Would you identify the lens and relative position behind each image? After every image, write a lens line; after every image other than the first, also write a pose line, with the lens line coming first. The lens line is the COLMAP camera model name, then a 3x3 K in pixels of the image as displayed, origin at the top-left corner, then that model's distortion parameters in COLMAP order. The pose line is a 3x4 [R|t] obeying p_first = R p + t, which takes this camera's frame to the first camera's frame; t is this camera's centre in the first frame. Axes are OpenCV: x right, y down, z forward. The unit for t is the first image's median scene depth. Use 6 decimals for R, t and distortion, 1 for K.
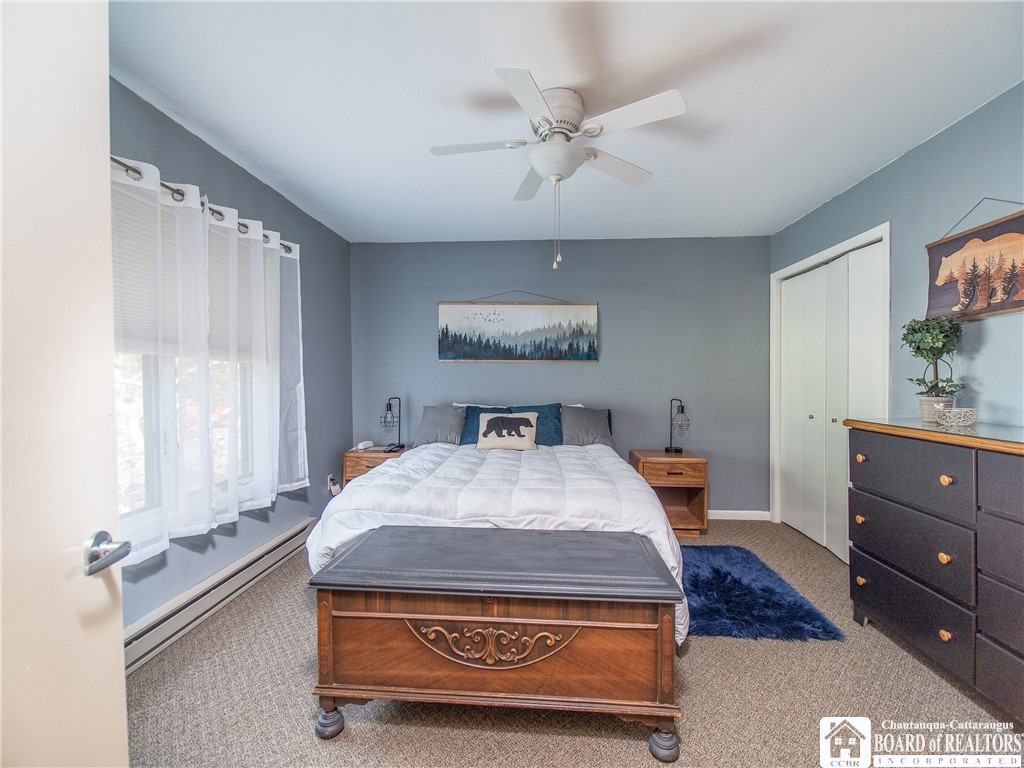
lens RADIAL K [[458.4, 0, 512.2], [0, 458.4, 394.9], [0, 0, 1]] dist [0.001559, -0.007234]
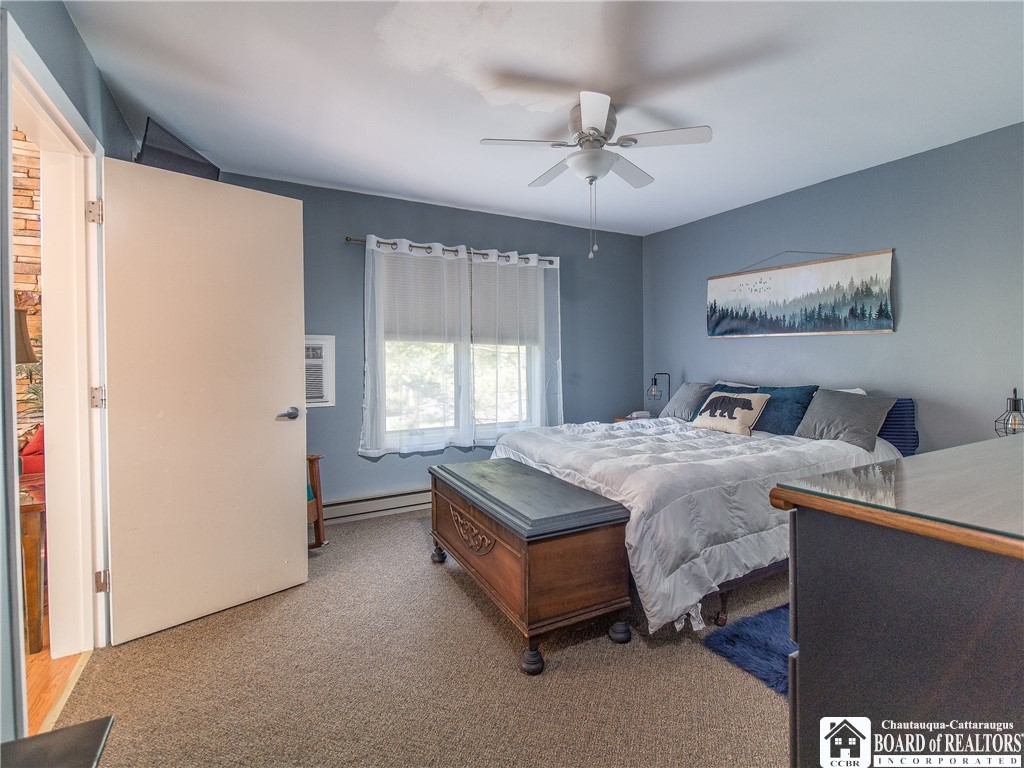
lens RADIAL K [[479.0, 0, 513.9], [0, 479.0, 367.1], [0, 0, 1]] dist [-0.003186, -0.000452]
pose [[0.532835, 0.016316, -0.846062, 0.500897], [-0.027844, 0.999611, 0.001741, -0.001001], [0.845761, 0.022630, 0.533082, 0.105426]]
